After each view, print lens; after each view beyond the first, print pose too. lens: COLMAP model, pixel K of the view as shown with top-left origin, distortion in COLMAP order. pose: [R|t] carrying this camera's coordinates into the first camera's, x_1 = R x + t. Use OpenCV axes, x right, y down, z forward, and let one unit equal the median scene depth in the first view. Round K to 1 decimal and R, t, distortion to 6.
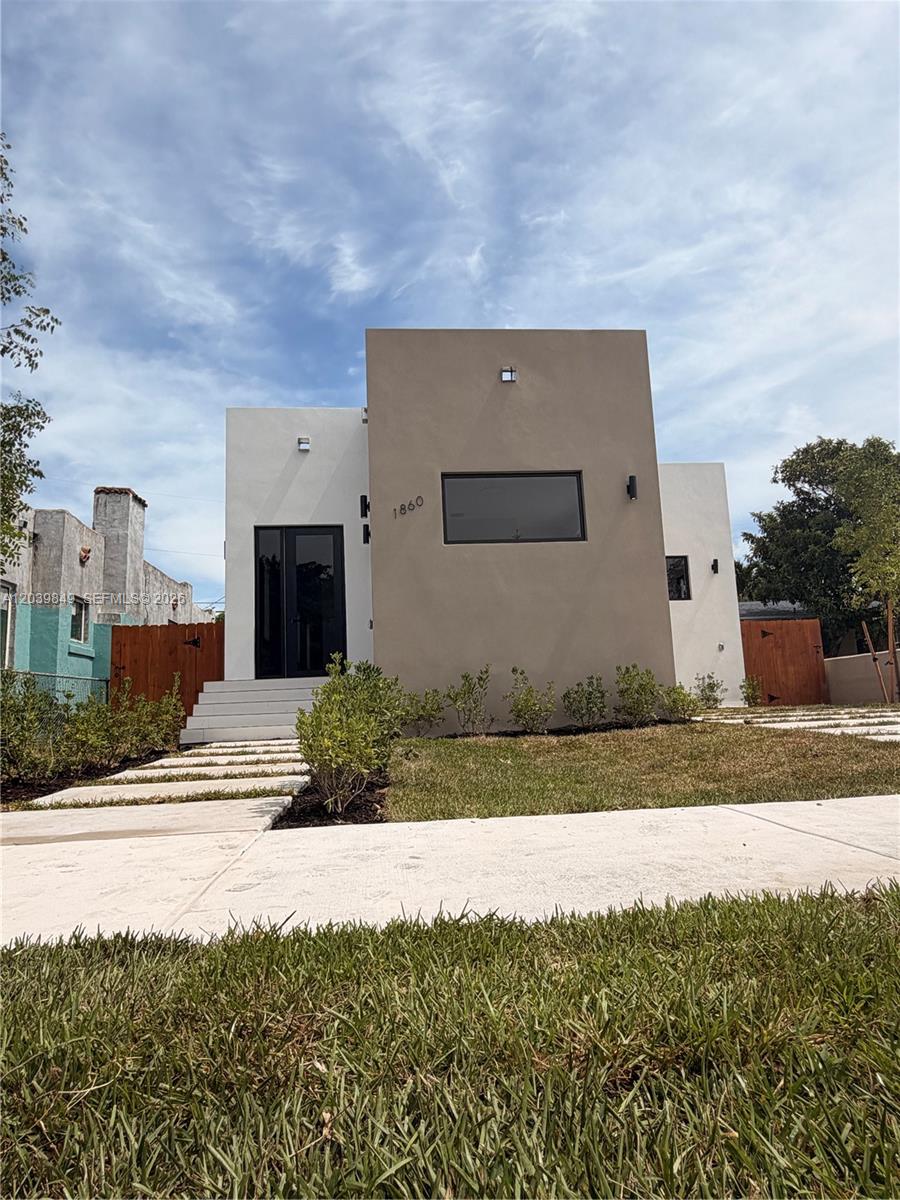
lens RADIAL K [[737.6, 0, 457.8], [0, 737.6, 599.8], [0, 0, 1]] dist [0.000777, 0.000696]
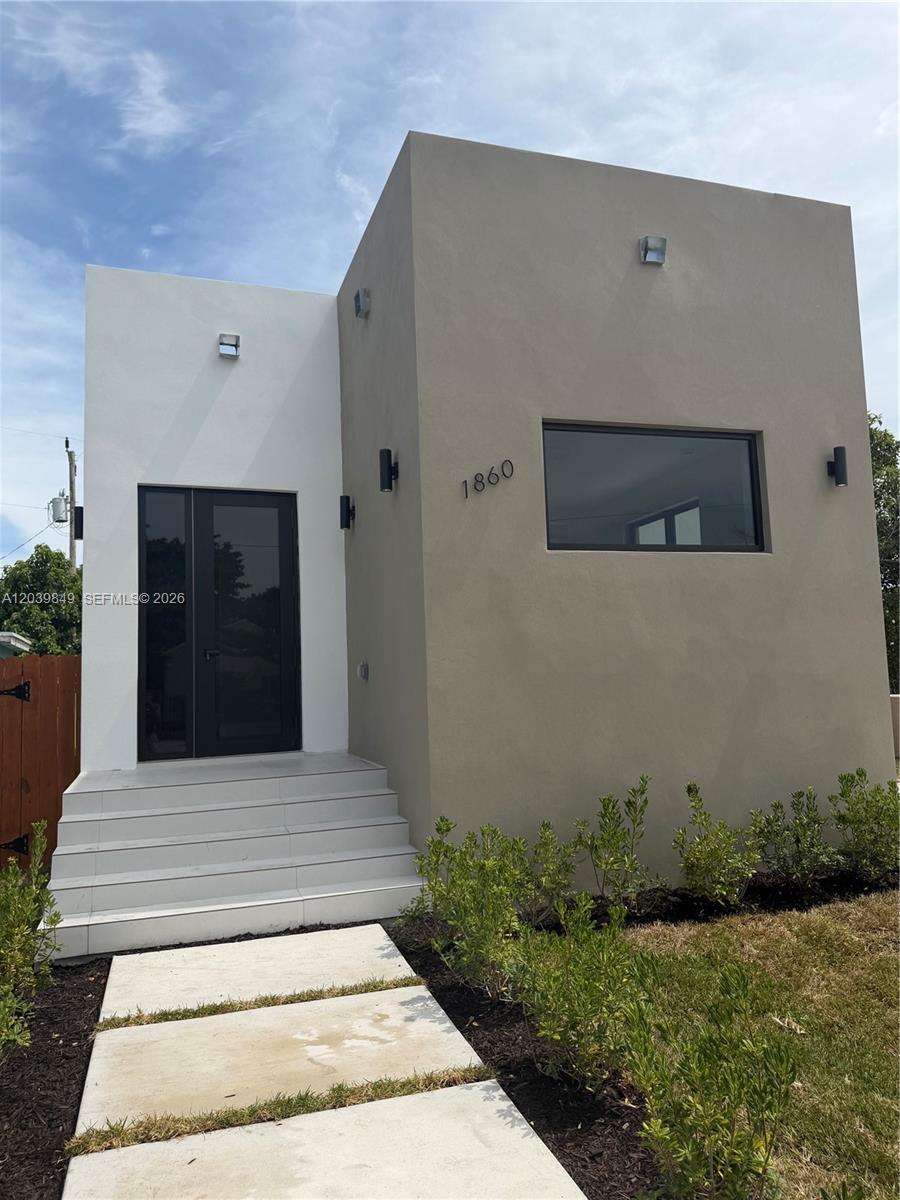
lens RADIAL K [[830.5, 0, 447.0], [0, 830.5, 598.7], [0, 0, 1]] dist [0.082864, -0.108939]
pose [[0.976775, 0.032448, 0.211795, -0.207467], [-0.041646, 0.998367, 0.039113, -0.055861], [-0.210180, -0.047025, 0.976531, 0.374419]]
